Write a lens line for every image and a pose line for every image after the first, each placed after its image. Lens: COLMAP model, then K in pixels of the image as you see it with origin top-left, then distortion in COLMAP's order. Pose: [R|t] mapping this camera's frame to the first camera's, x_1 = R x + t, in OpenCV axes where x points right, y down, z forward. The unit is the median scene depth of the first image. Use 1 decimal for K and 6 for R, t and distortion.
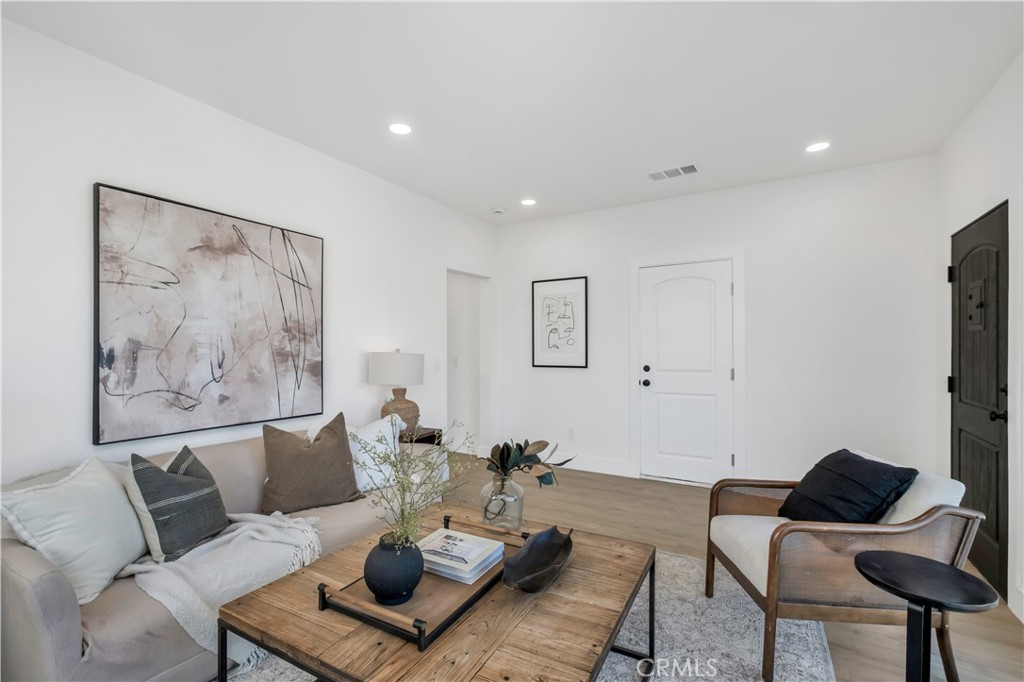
lens RADIAL K [[443.6, 0, 511.7], [0, 443.6, 344.6], [0, 0, 1]] dist [-0.005497, 0.000080]
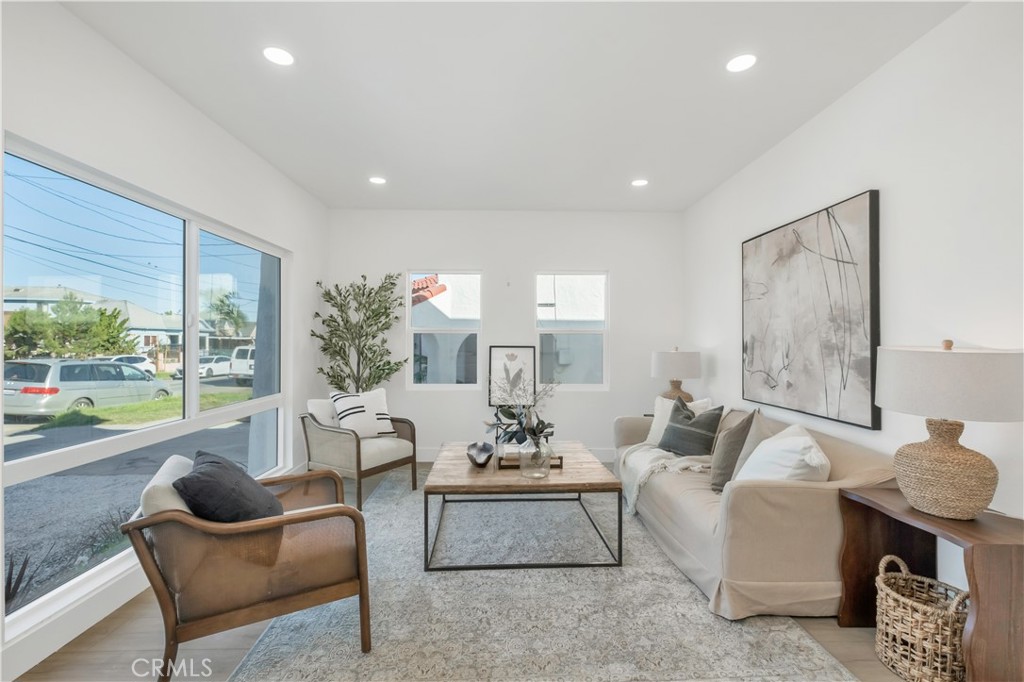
lens RADIAL K [[443.6, 0, 507.7], [0, 443.6, 342.2], [0, 0, 1]] dist [-0.005497, 0.000080]
pose [[-0.850419, -0.005882, -0.526074, 0.527413], [0.000326, 0.999931, -0.011706, 0.023279], [0.526107, -0.010127, -0.850358, 1.474494]]
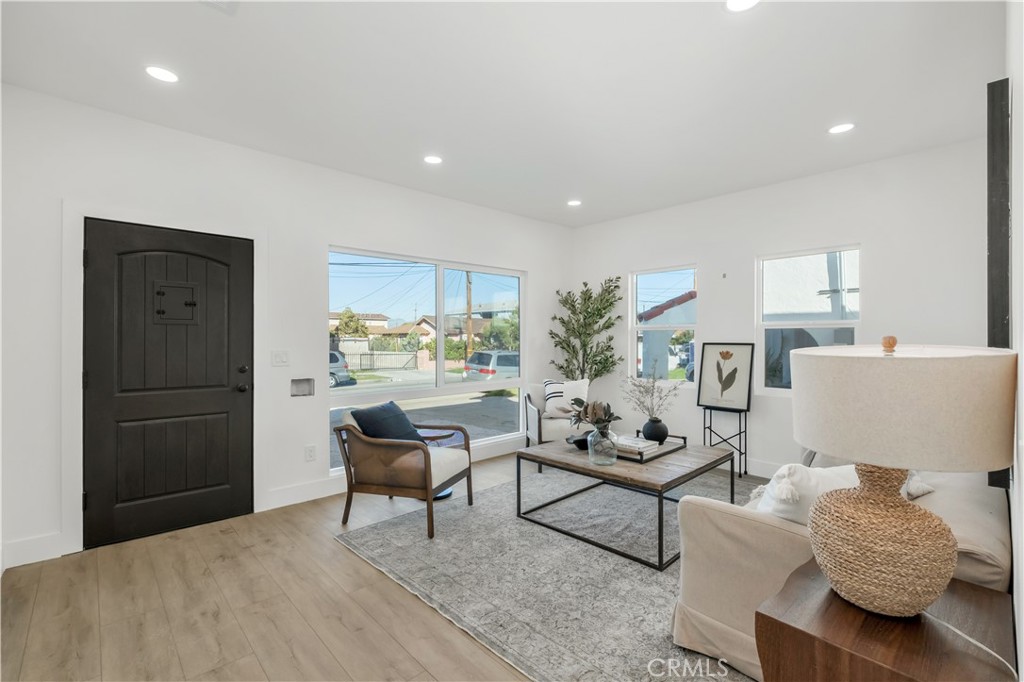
lens RADIAL K [[443.6, 0, 509.4], [0, 443.6, 341.9], [0, 0, 1]] dist [-0.005497, 0.000080]
pose [[-0.964453, -0.003597, 0.264228, -0.112225], [-0.004270, 0.999989, -0.001974, 0.019971], [-0.264218, -0.003032, -0.964458, 1.758166]]
